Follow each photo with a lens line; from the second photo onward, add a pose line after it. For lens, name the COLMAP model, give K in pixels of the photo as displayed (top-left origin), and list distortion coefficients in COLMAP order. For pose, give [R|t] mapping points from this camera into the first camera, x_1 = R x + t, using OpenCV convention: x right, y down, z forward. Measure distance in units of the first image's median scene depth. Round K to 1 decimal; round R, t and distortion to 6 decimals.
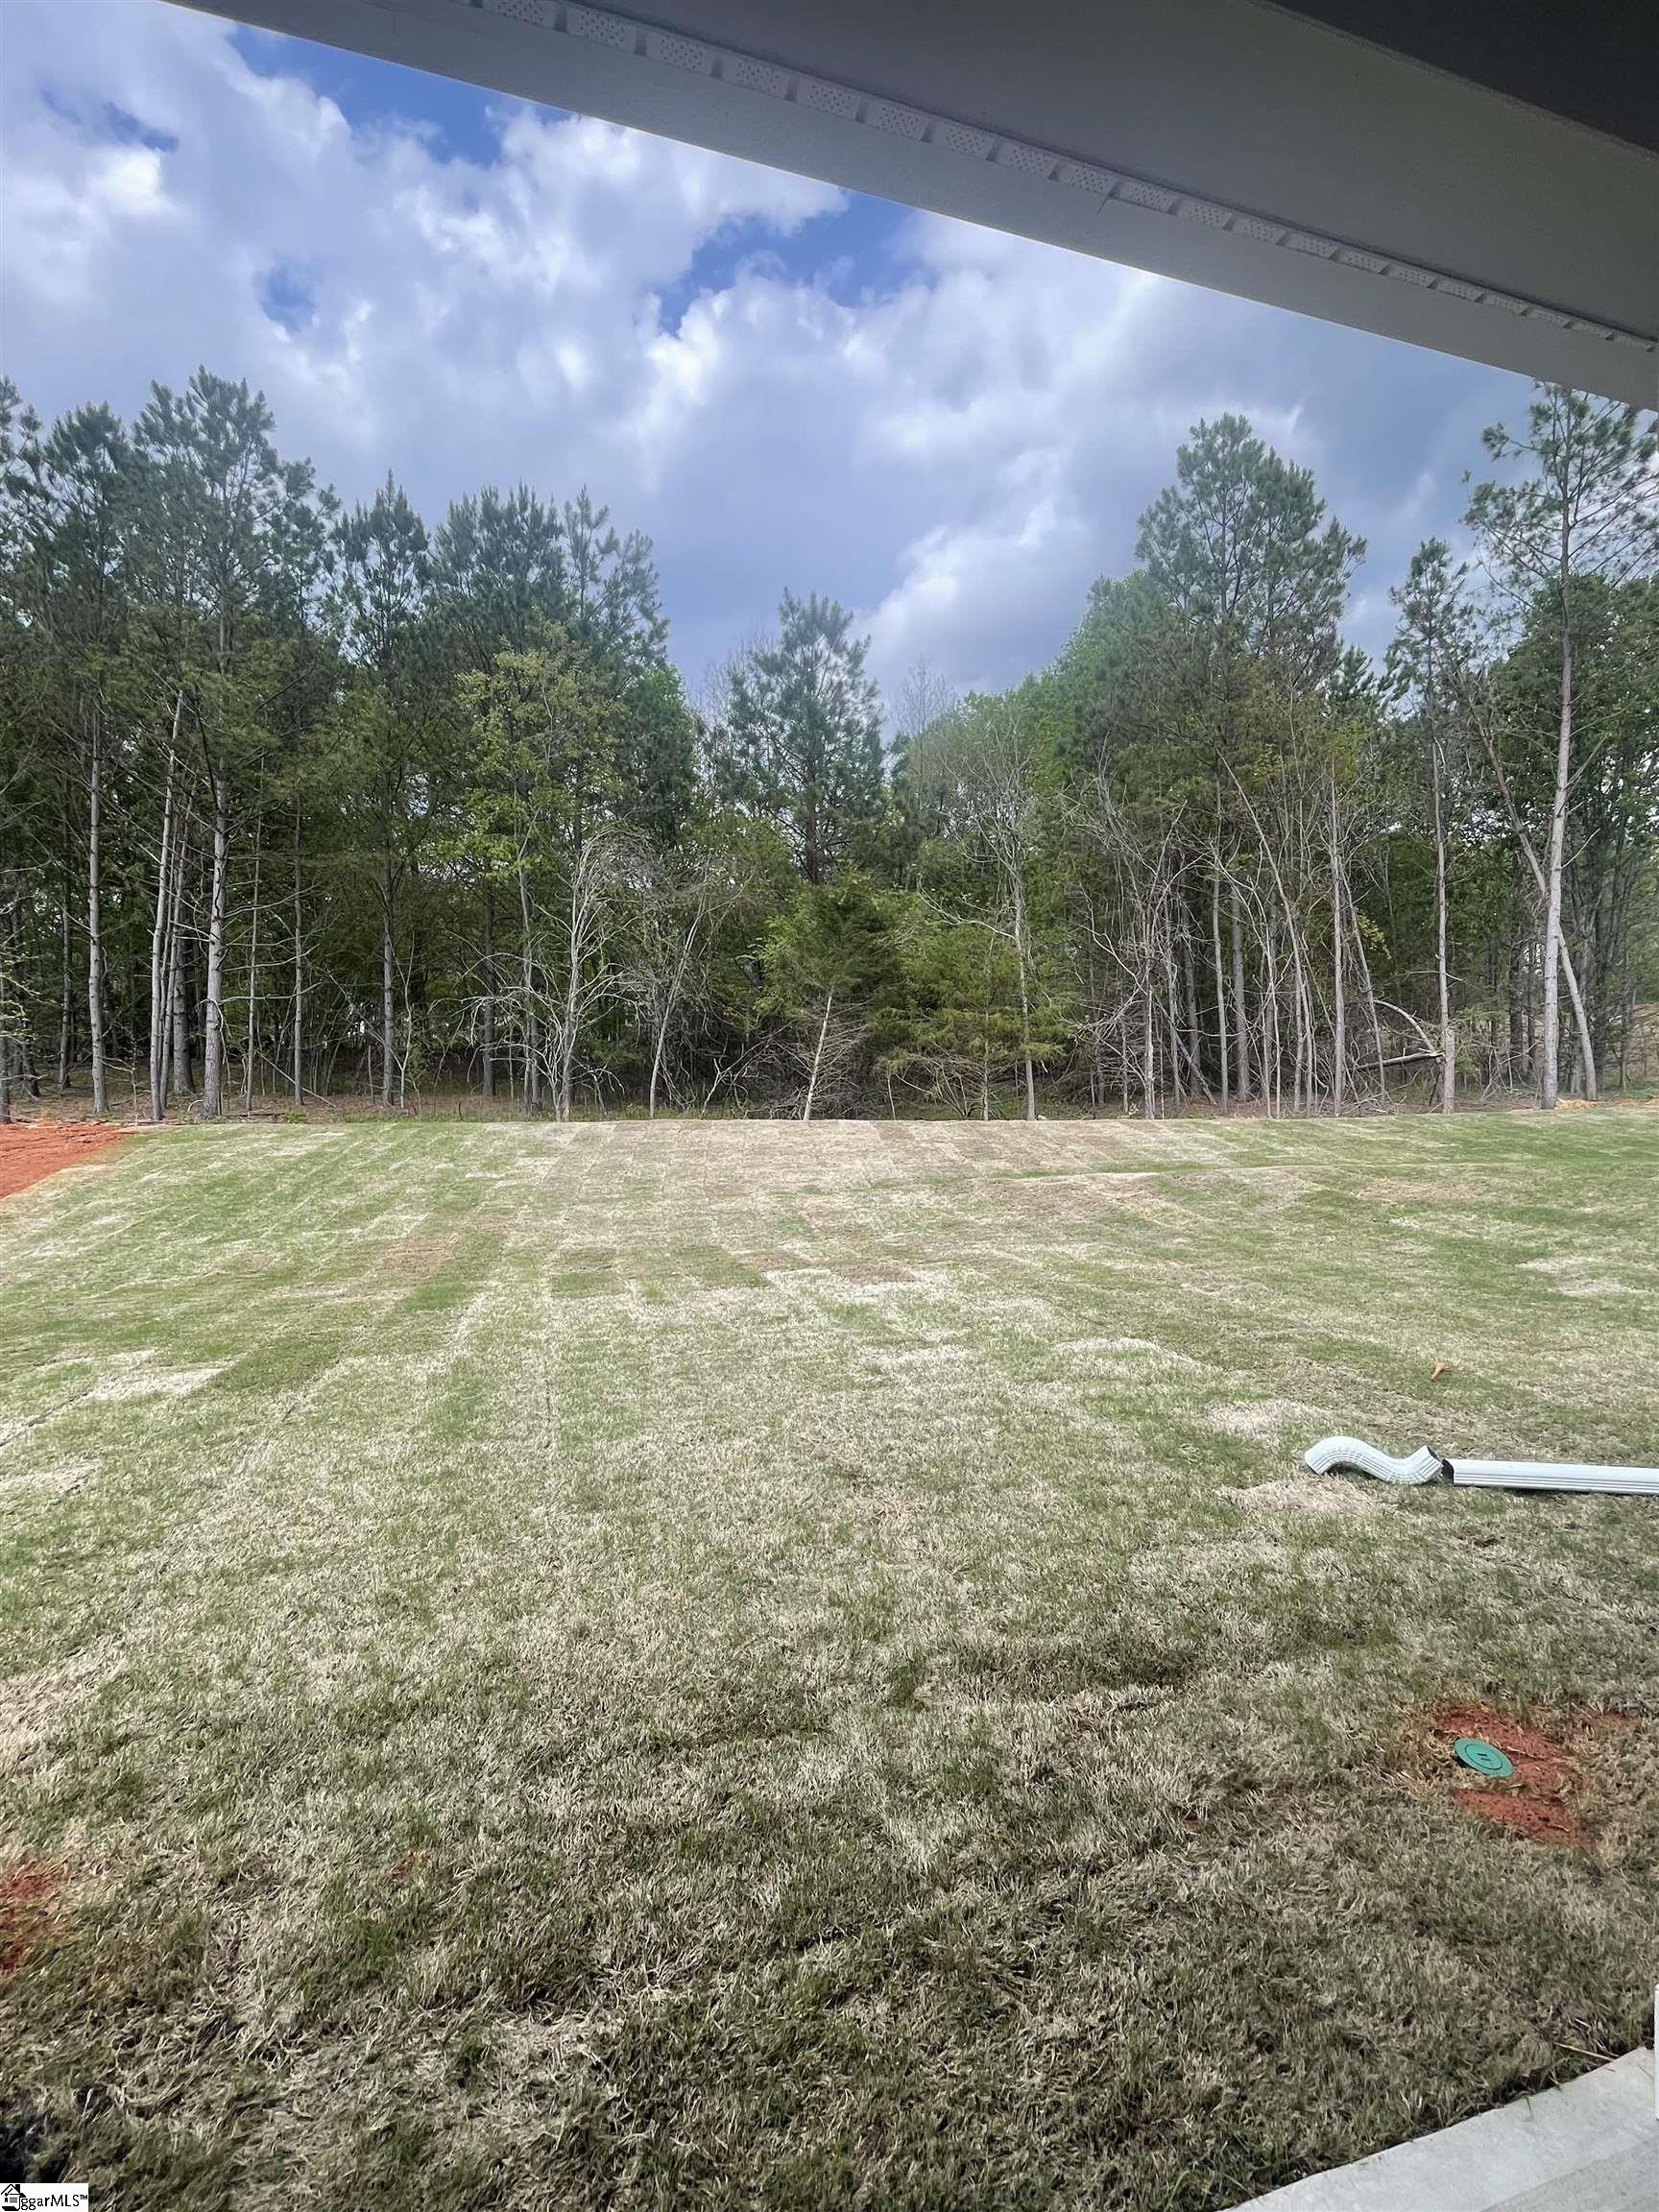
lens RADIAL K [[950.5, 0, 827.8], [0, 950.5, 1095.4], [0, 0, 1]] dist [-0.001619, 0.002705]
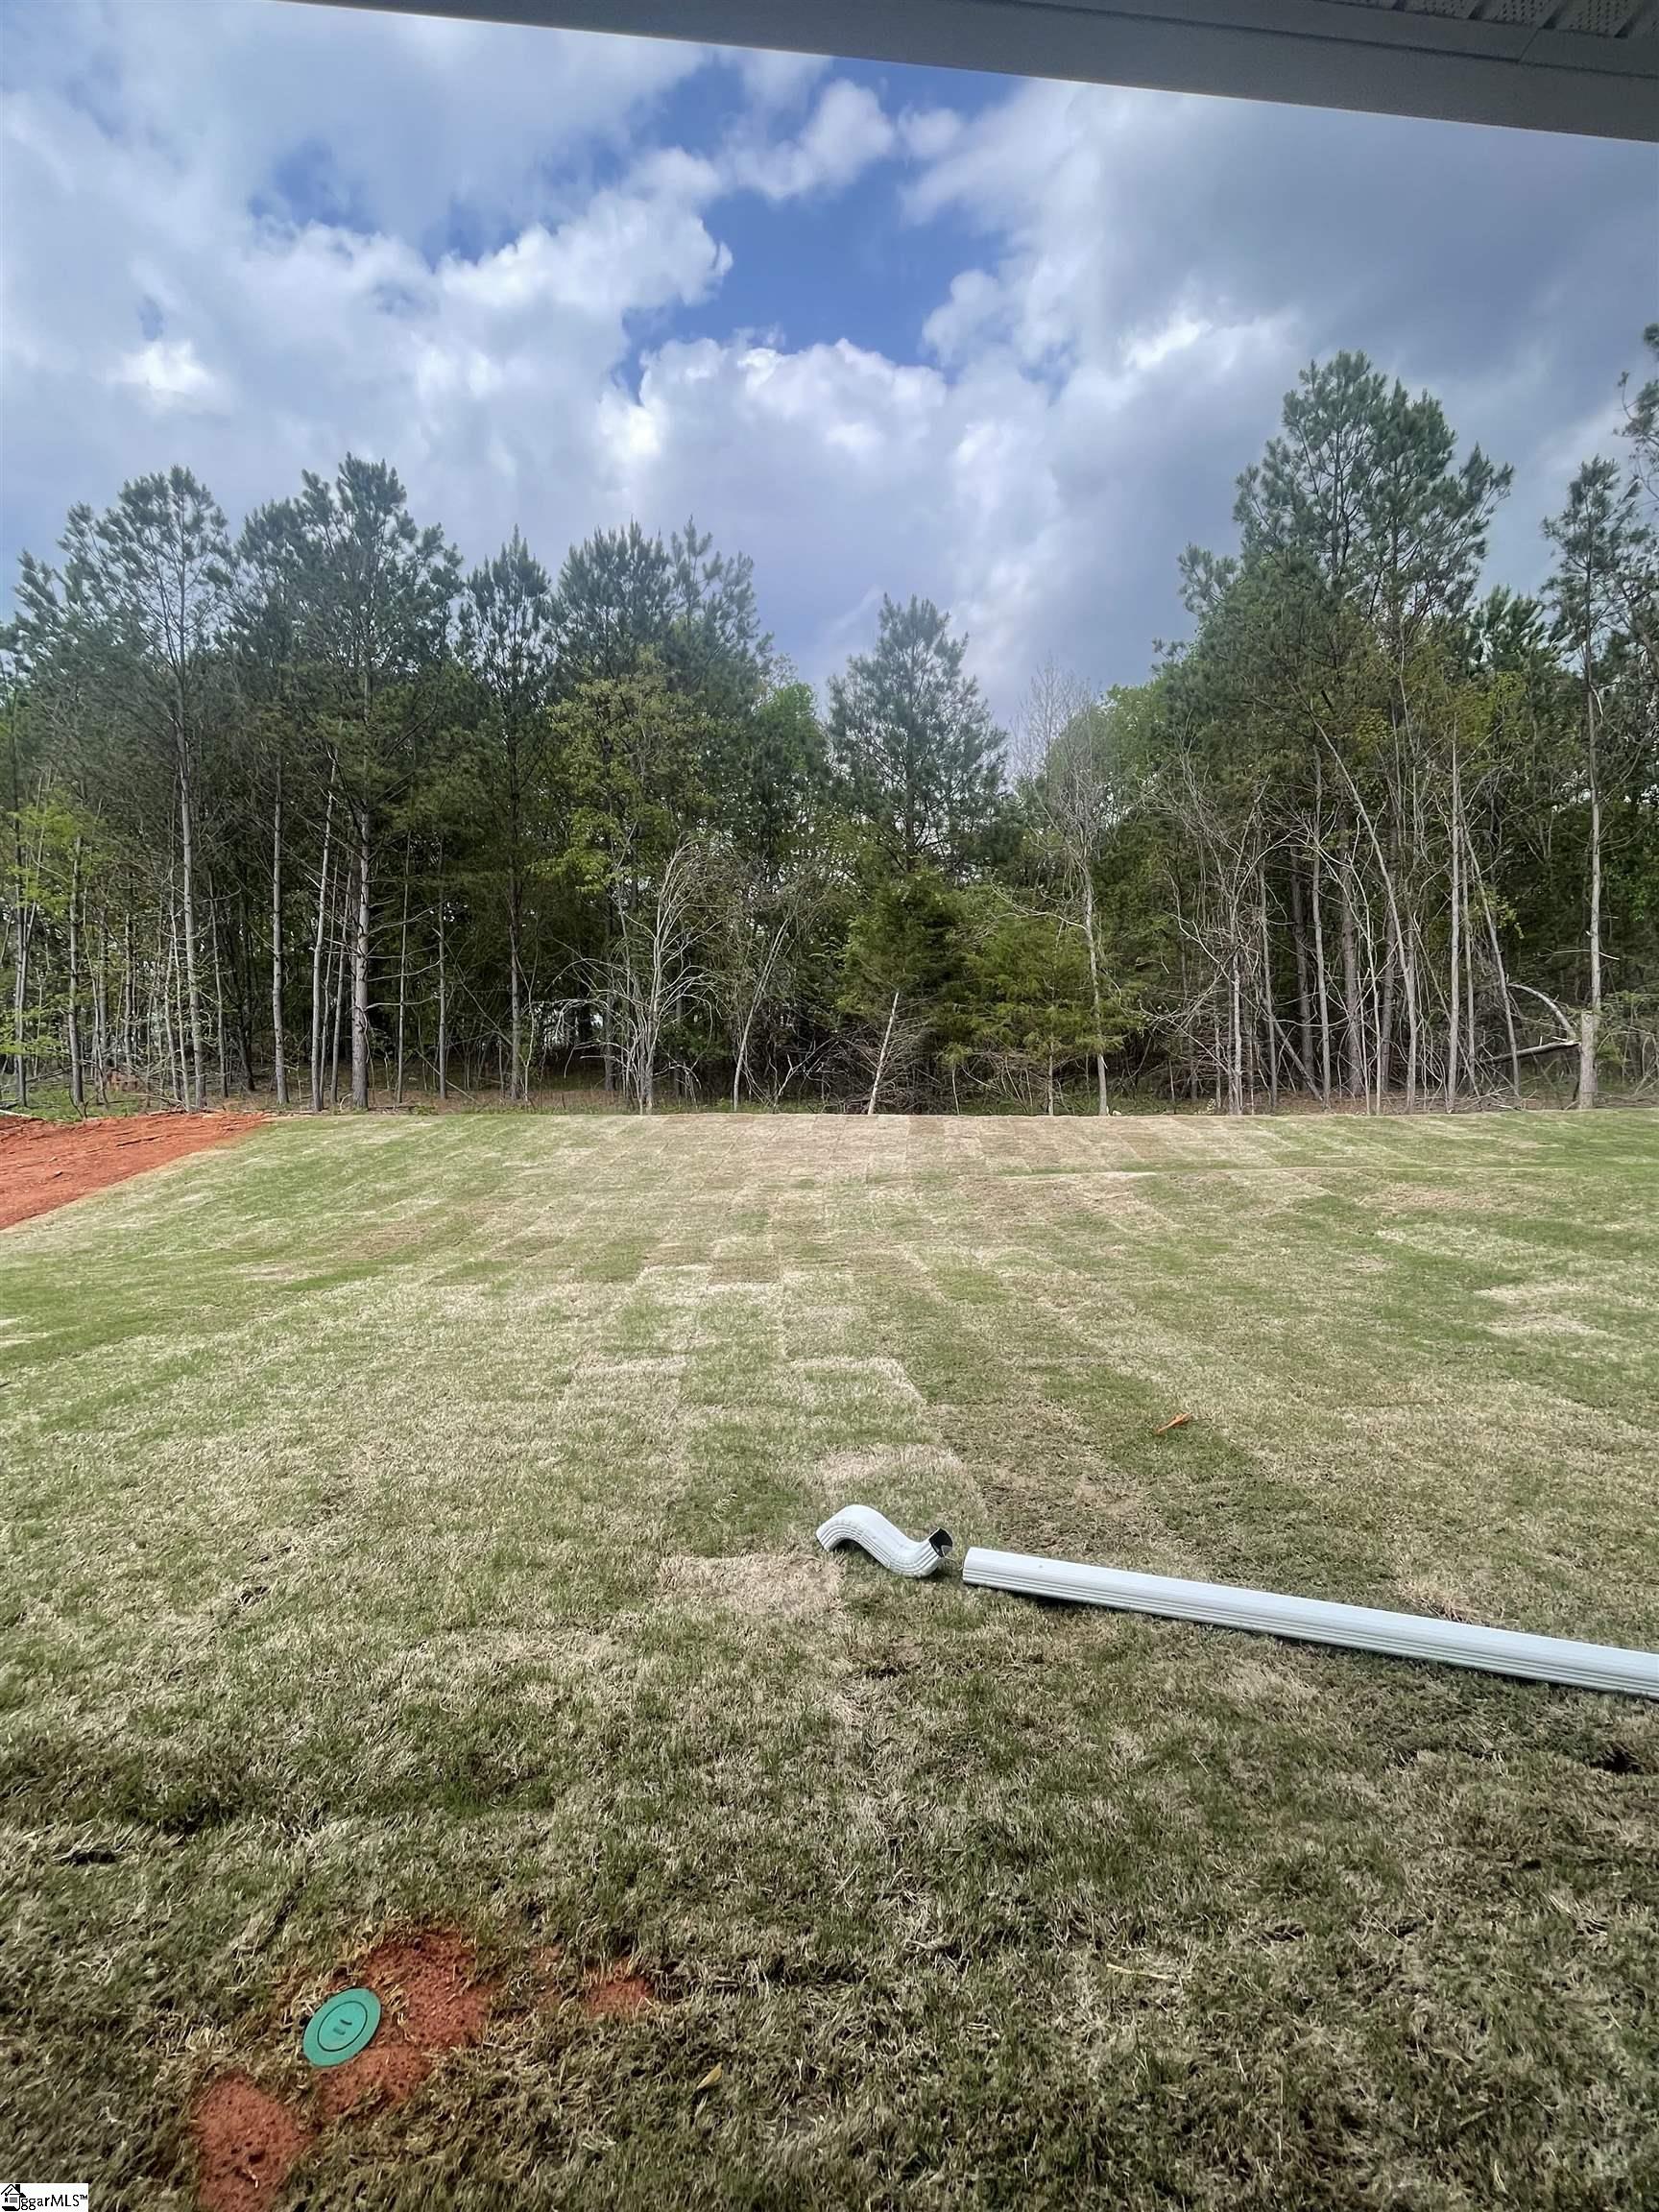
lens RADIAL K [[895.3, 0, 831.2], [0, 895.3, 1108.3], [0, 0, 1]] dist [-0.001361, -0.001161]
pose [[0.980956, 0.003435, -0.194201, 0.114790], [0.000478, 0.999798, 0.020099, 0.000153], [0.194231, -0.019809, 0.980756, 0.042325]]
